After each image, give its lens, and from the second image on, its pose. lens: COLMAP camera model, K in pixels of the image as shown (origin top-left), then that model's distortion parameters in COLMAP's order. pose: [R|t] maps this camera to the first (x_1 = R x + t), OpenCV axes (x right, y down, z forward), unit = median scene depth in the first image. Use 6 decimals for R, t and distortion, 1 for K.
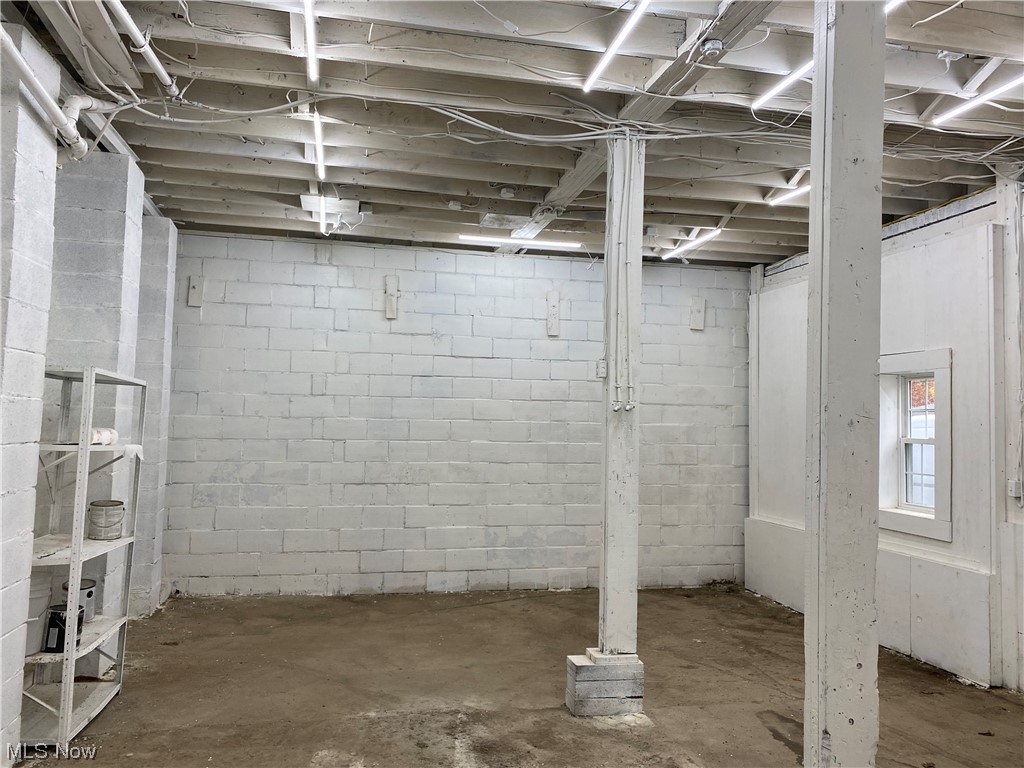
lens RADIAL K [[772.3, 0, 512.0], [0, 772.3, 384.0], [0, 0, 1]] dist [0.078639, -0.119625]
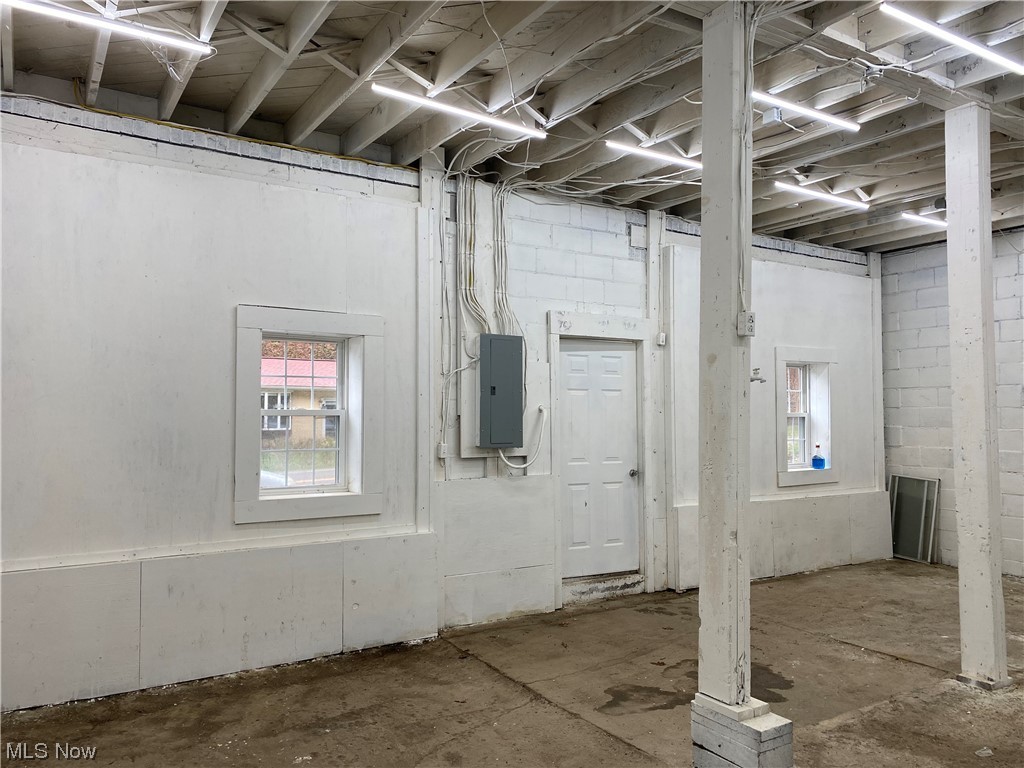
lens RADIAL K [[772.3, 0, 512.0], [0, 772.3, 384.0], [0, 0, 1]] dist [0.078639, -0.119625]
pose [[-0.325476, 0.007776, 0.945518, -0.432824], [-0.057705, 0.997939, -0.028071, 0.059629], [-0.943788, -0.063698, -0.324357, 1.215327]]
